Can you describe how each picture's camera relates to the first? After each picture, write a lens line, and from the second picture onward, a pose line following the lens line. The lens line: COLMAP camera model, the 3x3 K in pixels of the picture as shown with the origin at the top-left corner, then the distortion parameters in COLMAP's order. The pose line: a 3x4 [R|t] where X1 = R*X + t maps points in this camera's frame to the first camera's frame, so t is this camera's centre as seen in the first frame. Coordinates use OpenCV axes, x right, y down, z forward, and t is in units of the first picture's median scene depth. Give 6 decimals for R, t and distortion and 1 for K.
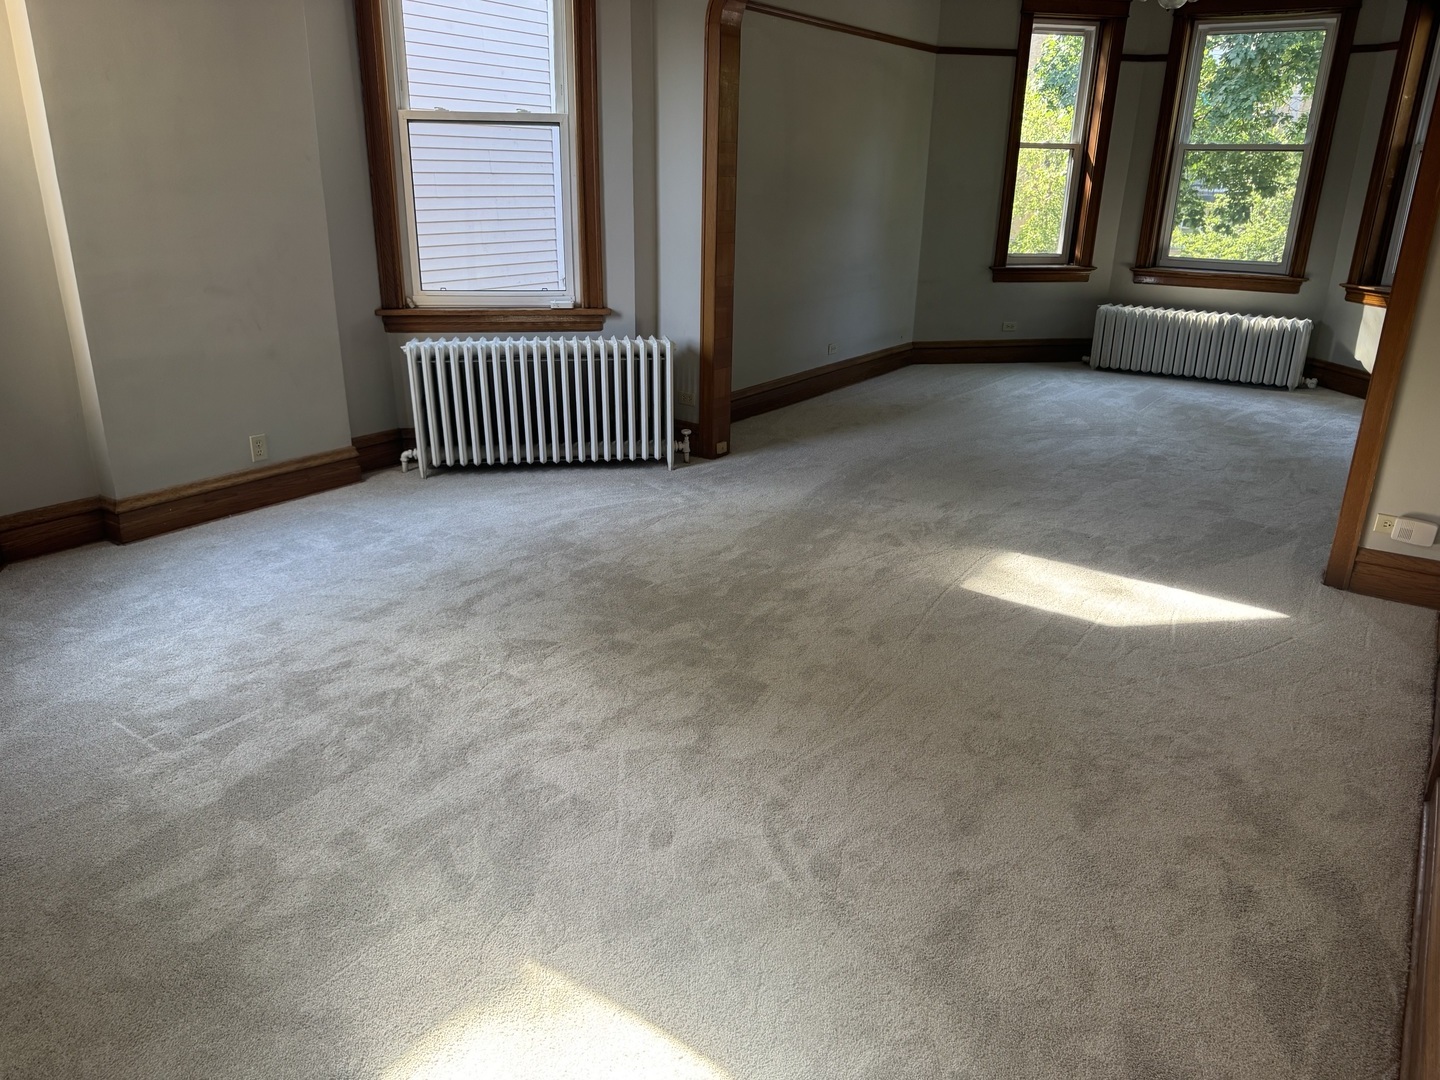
lens RADIAL K [[1028.4, 0, 701.9], [0, 1028.4, 570.6], [0, 0, 1]] dist [0.029641, -0.037194]
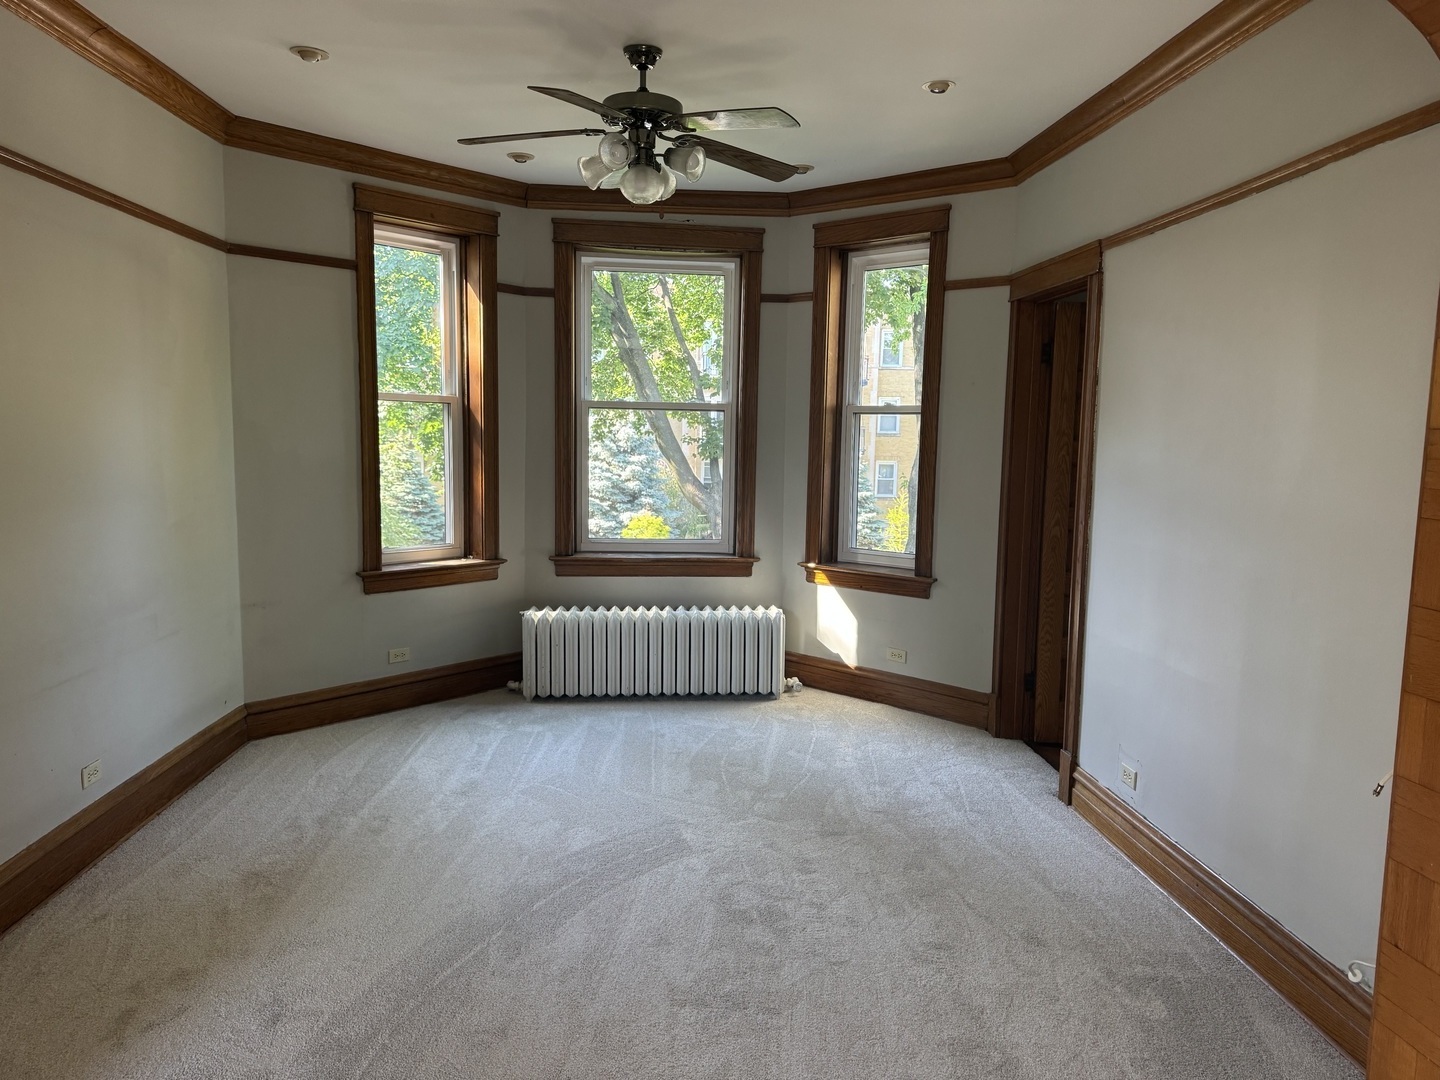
lens RADIAL K [[1028.4, 0, 733.3], [0, 1028.4, 544.3], [0, 0, 1]] dist [0.029641, -0.037194]
pose [[0.770402, -0.069538, 0.633755, 0.064076], [0.223700, 0.960320, -0.166563, -0.180839], [-0.597026, 0.270091, 0.755388, 0.442824]]
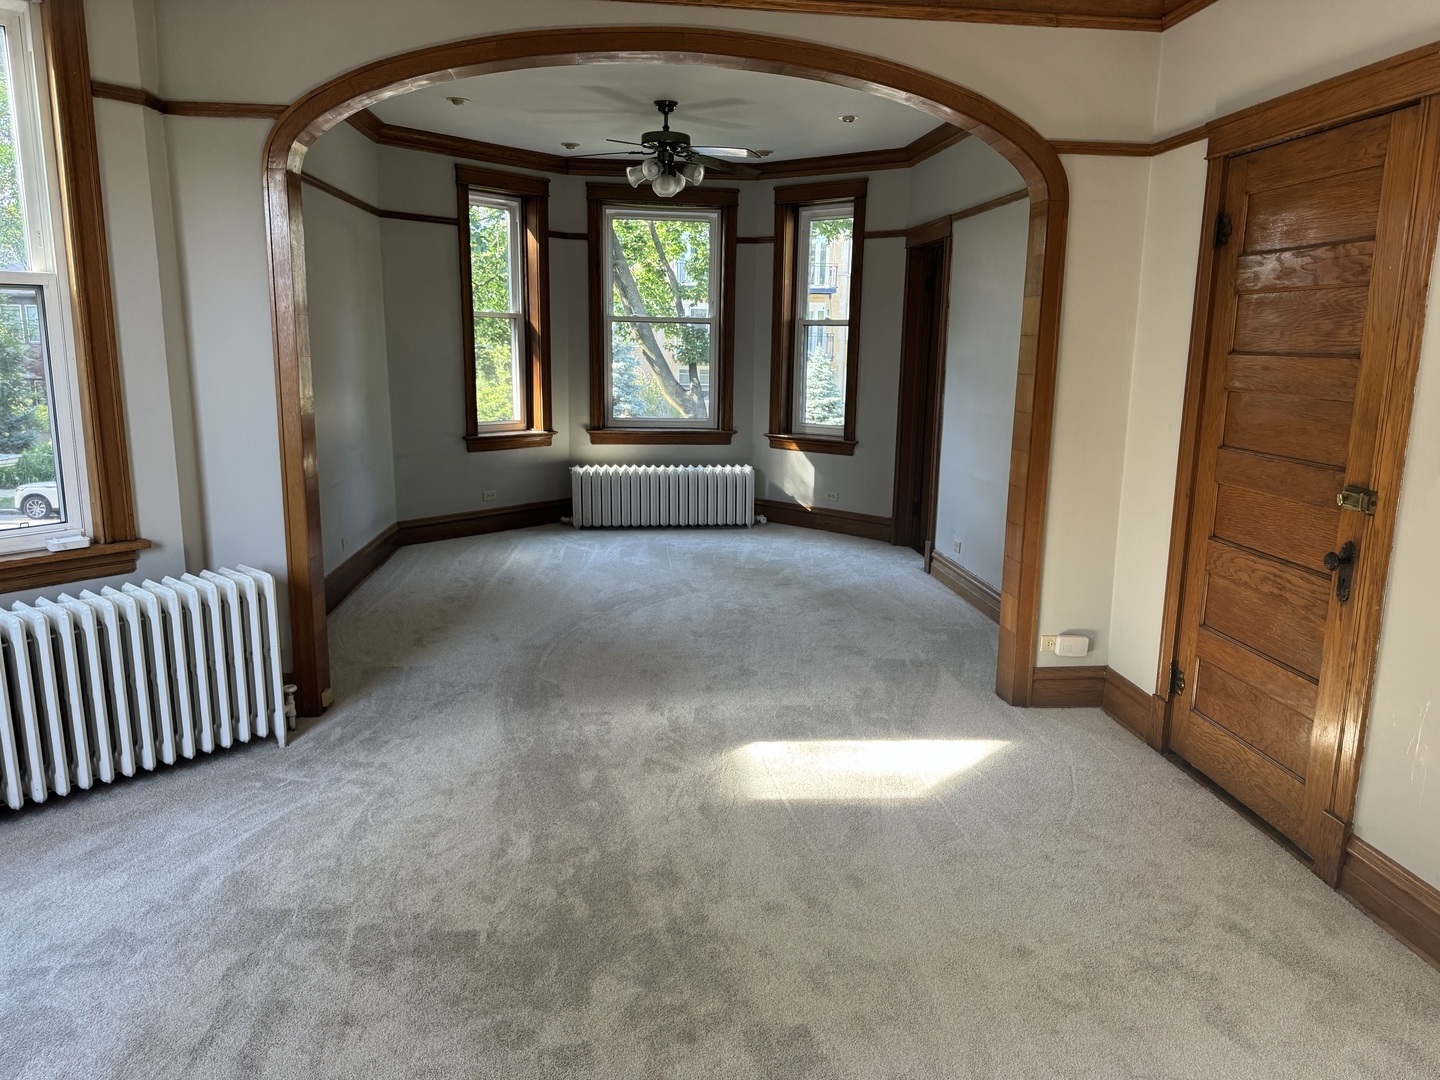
lens RADIAL K [[1028.4, 0, 738.4], [0, 1028.4, 570.1], [0, 0, 1]] dist [0.029641, -0.037194]
pose [[0.750135, -0.145404, 0.645101, -0.184827], [0.233249, 0.971006, -0.052364, -0.081790], [-0.618783, 0.189750, 0.762301, 0.182115]]
